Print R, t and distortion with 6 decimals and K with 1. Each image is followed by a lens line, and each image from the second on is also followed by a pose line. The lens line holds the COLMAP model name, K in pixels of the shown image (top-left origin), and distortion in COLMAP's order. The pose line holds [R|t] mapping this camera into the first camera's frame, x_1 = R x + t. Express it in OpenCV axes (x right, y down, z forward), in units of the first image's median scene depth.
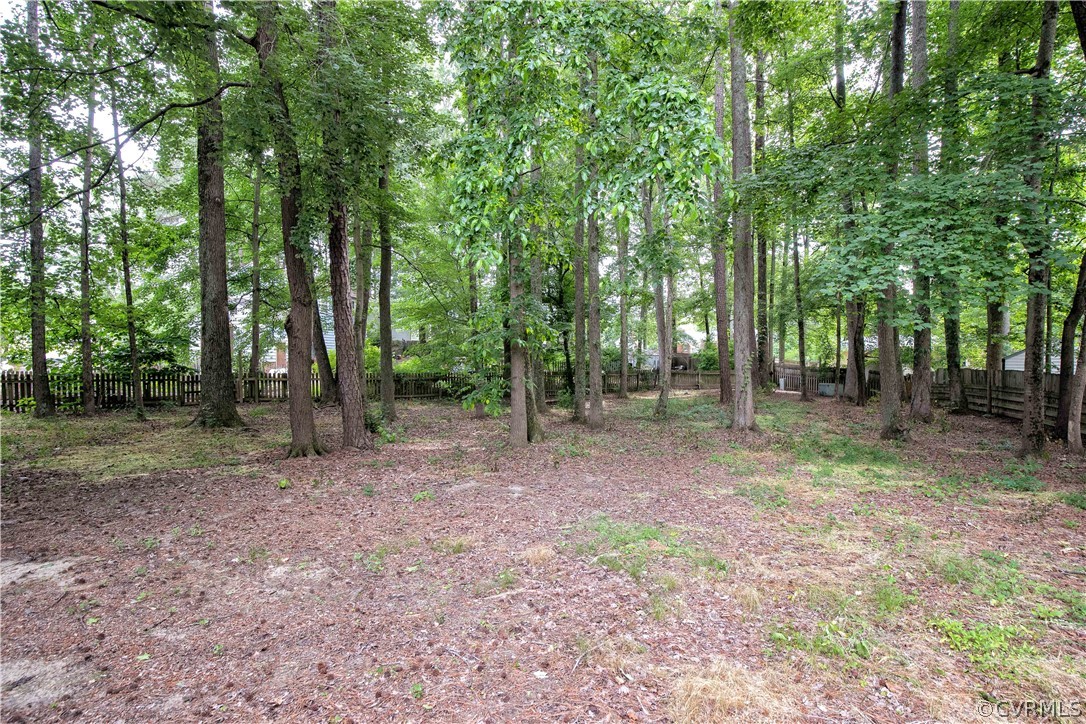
lens RADIAL K [[496.9, 0, 548.2], [0, 496.9, 368.3], [0, 0, 1]] dist [-0.030394, 0.005414]
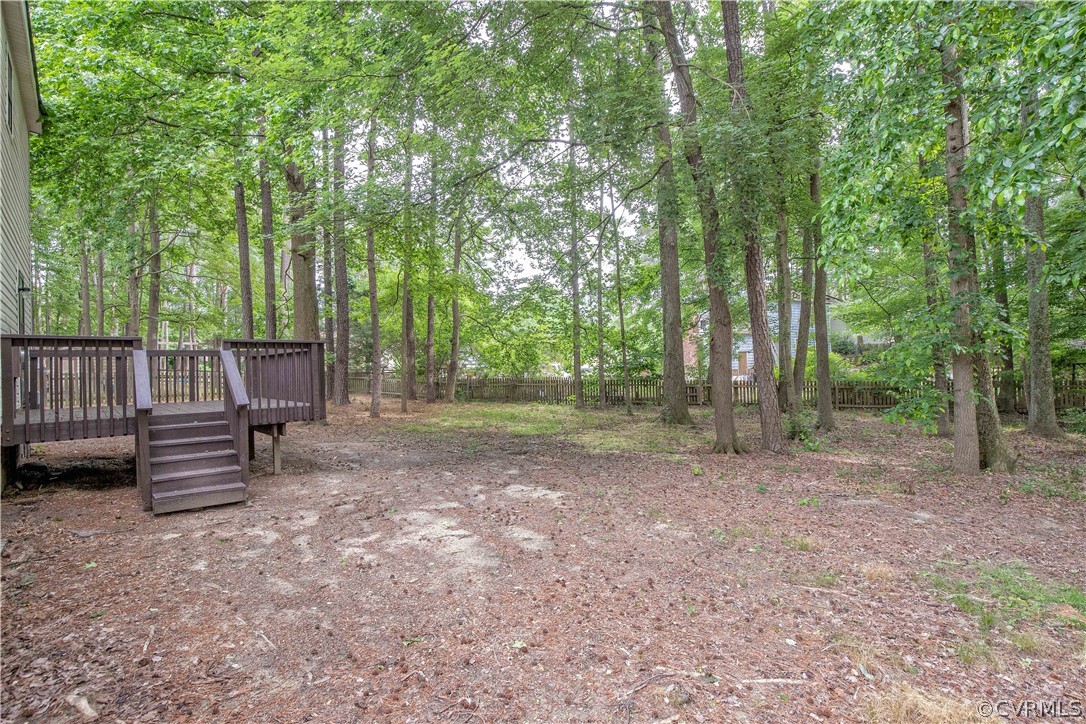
lens RADIAL K [[496.9, 0, 548.2], [0, 496.9, 368.3], [0, 0, 1]] dist [-0.030394, 0.005414]
pose [[0.623298, -0.009937, -0.781921, 0.206093], [0.001641, 0.999934, -0.011400, -0.013905], [0.781983, 0.005823, 0.623273, -0.081643]]
